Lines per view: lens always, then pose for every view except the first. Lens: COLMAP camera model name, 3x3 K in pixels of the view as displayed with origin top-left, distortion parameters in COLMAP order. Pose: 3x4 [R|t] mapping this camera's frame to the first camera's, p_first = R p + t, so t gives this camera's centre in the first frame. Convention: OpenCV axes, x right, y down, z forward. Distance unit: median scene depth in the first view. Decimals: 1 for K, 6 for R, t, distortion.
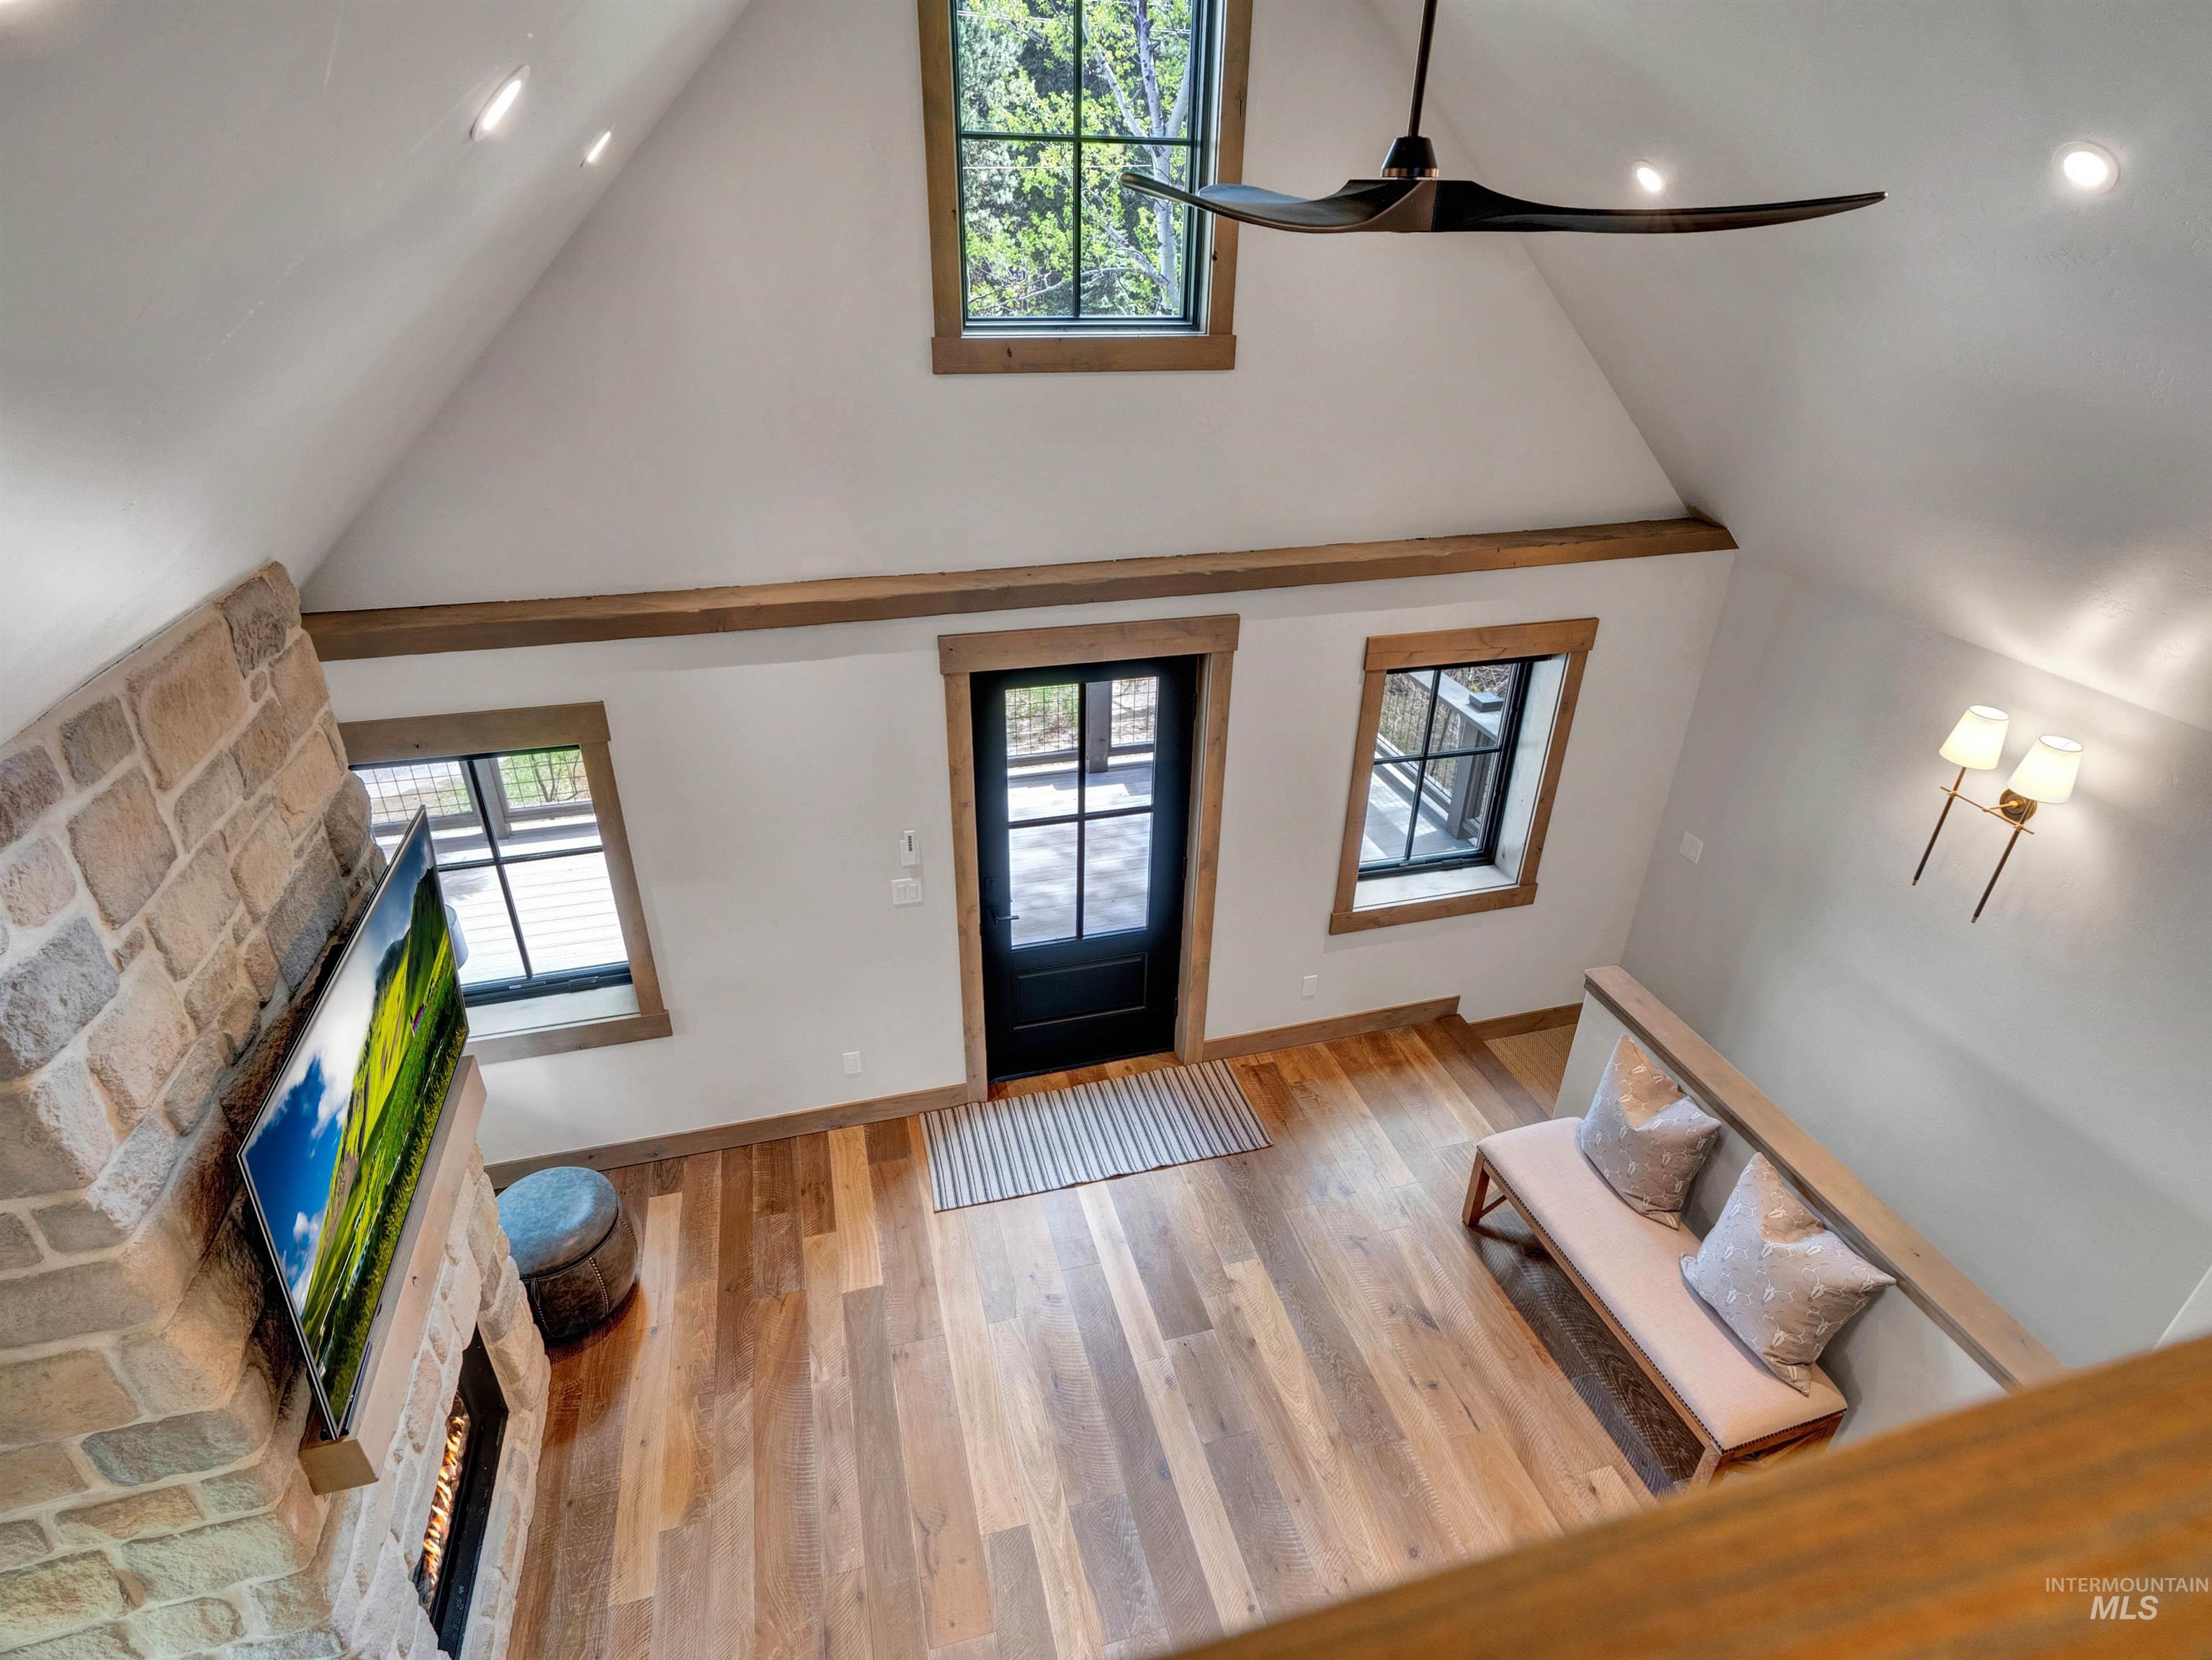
lens RADIAL K [[1131.5, 0, 1104.2], [0, 1131.5, 810.2], [0, 0, 1]] dist [-0.021562, 0.009956]
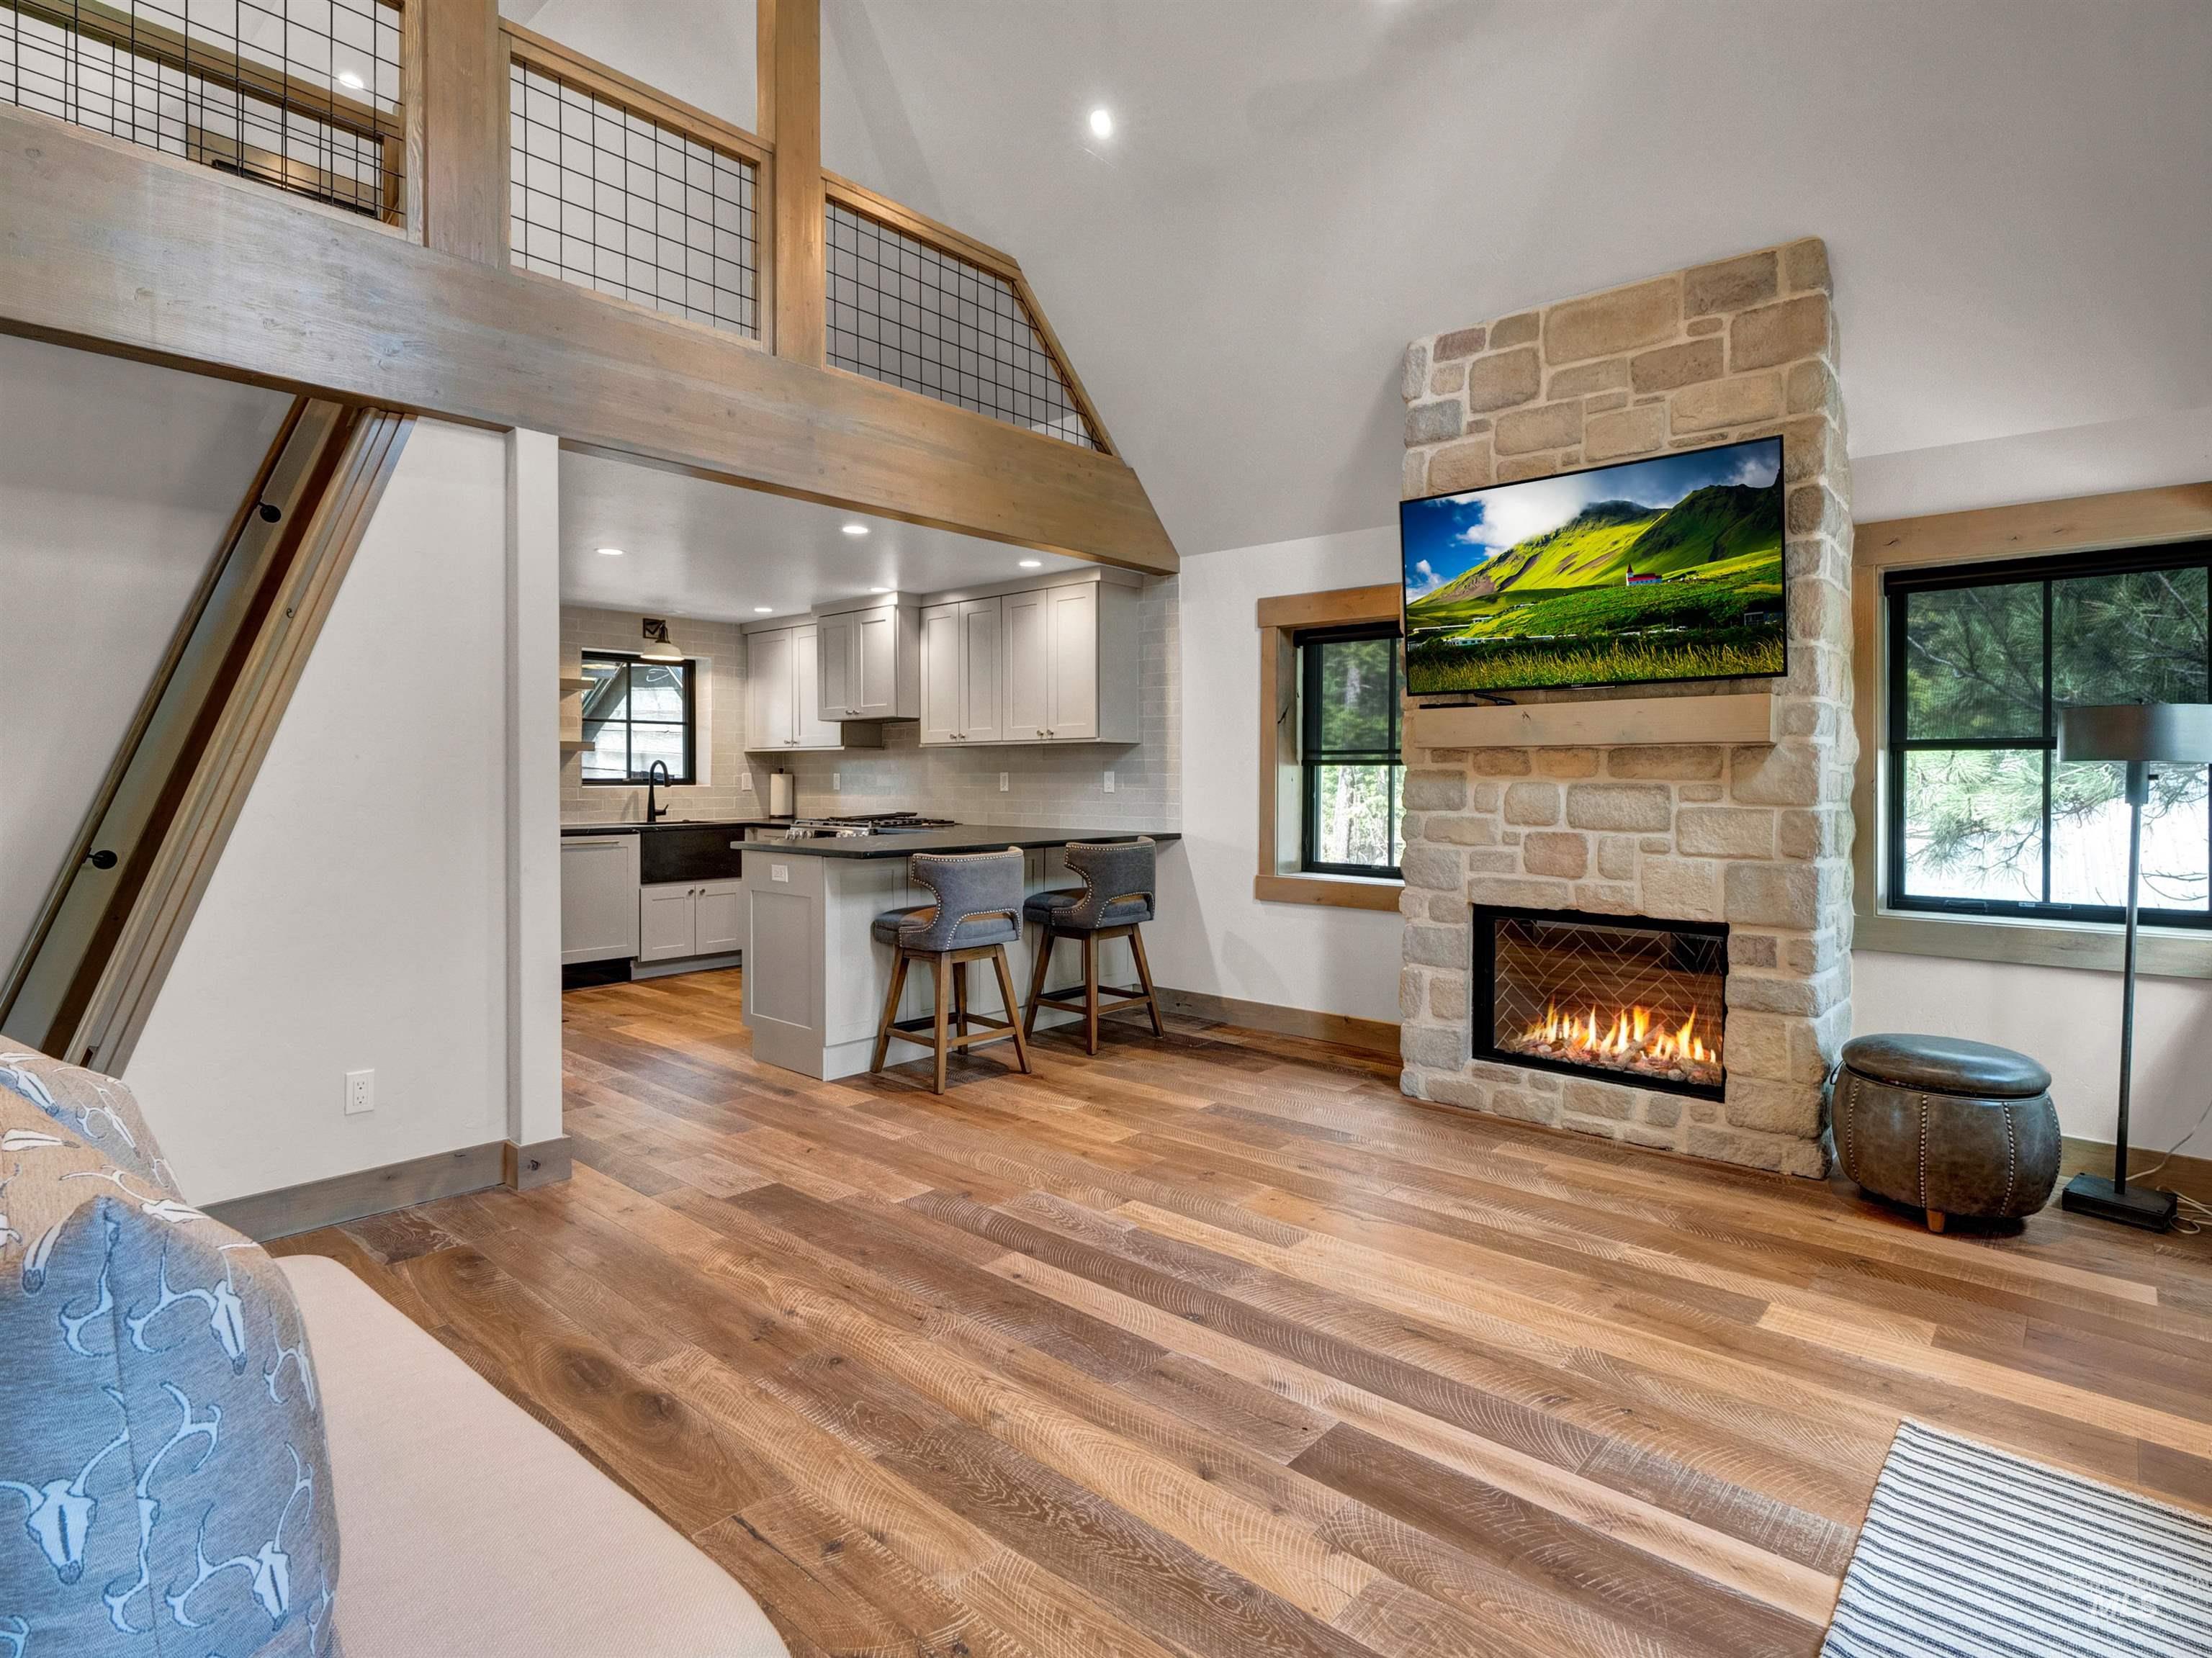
lens RADIAL K [[1136.1, 0, 1104.8], [0, 1136.1, 783.1], [0, 0, 1]] dist [-0.004059, -0.000137]
pose [[-0.839580, -0.016674, -0.542980, 0.433943], [-0.269252, 0.880889, 0.389279, 0.031583], [0.471814, 0.473029, -0.744067, 1.188599]]
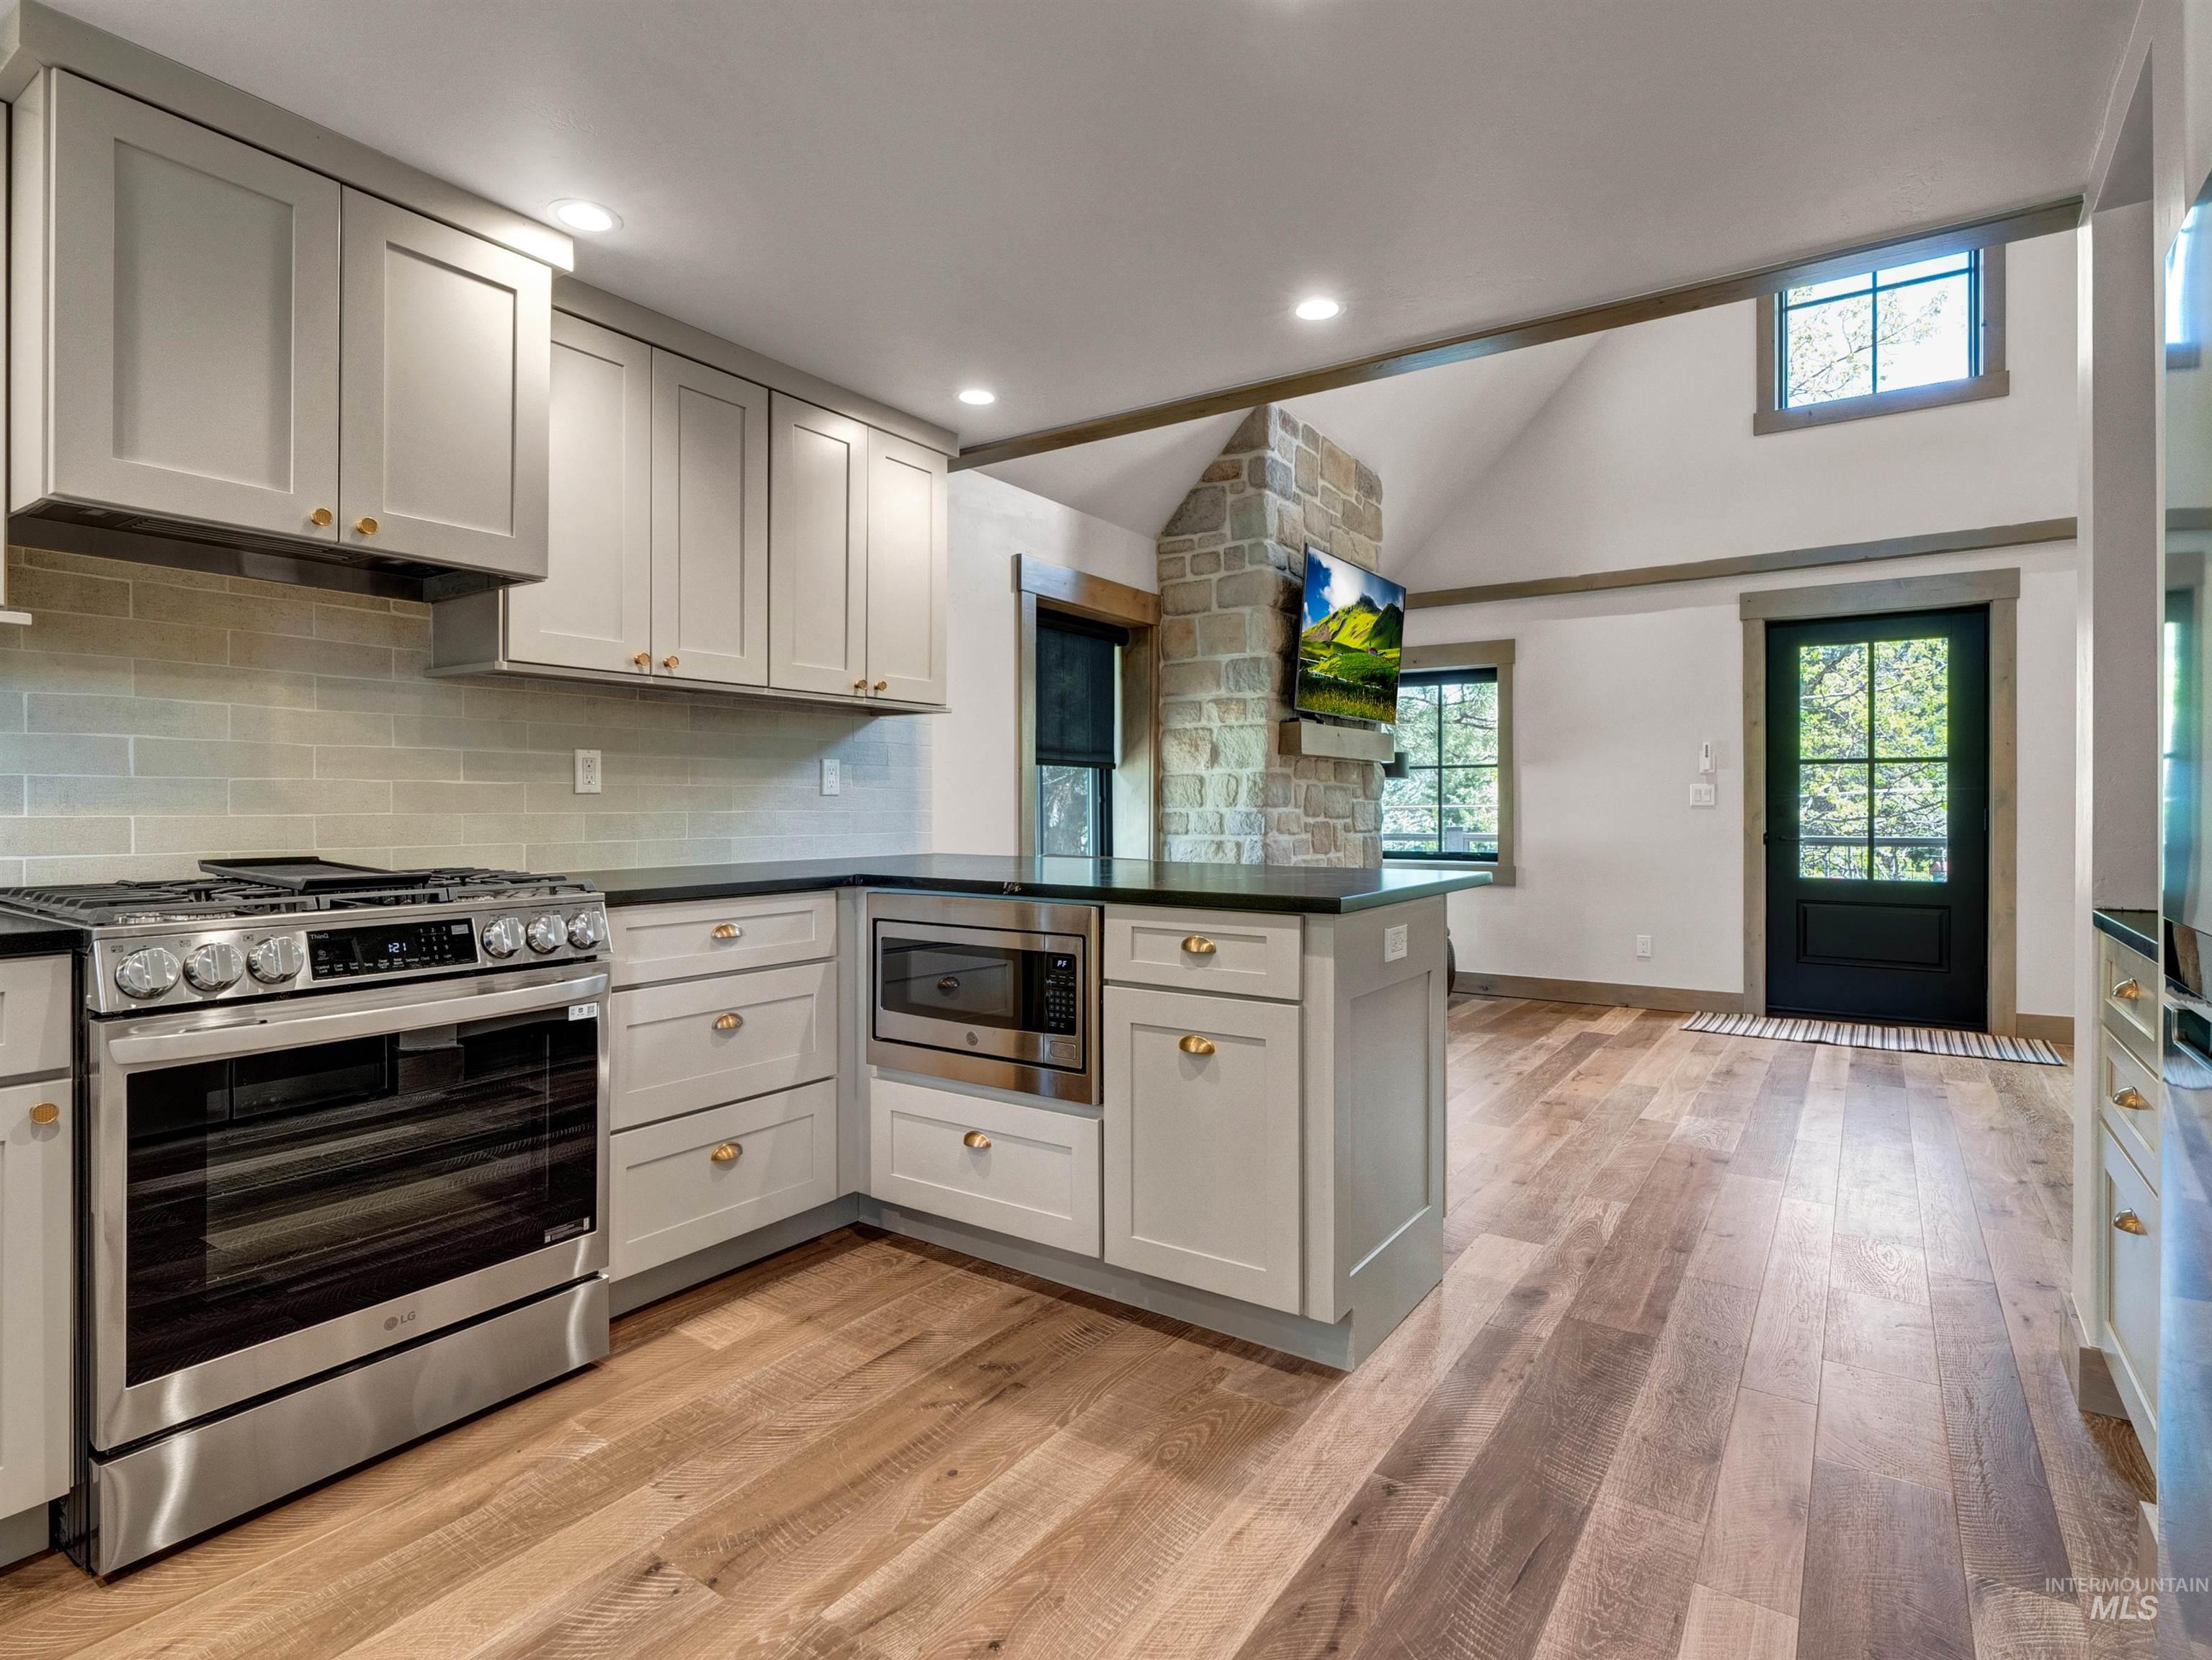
lens RADIAL K [[1131.4, 0, 1104.2], [0, 1131.4, 810.3], [0, 0, 1]] dist [-0.021562, 0.009956]
pose [[0.644516, -0.014106, -0.764461, 0.426212], [-0.348284, 0.884660, -0.309961, 0.823872], [0.680660, 0.466024, 0.565264, -0.245815]]
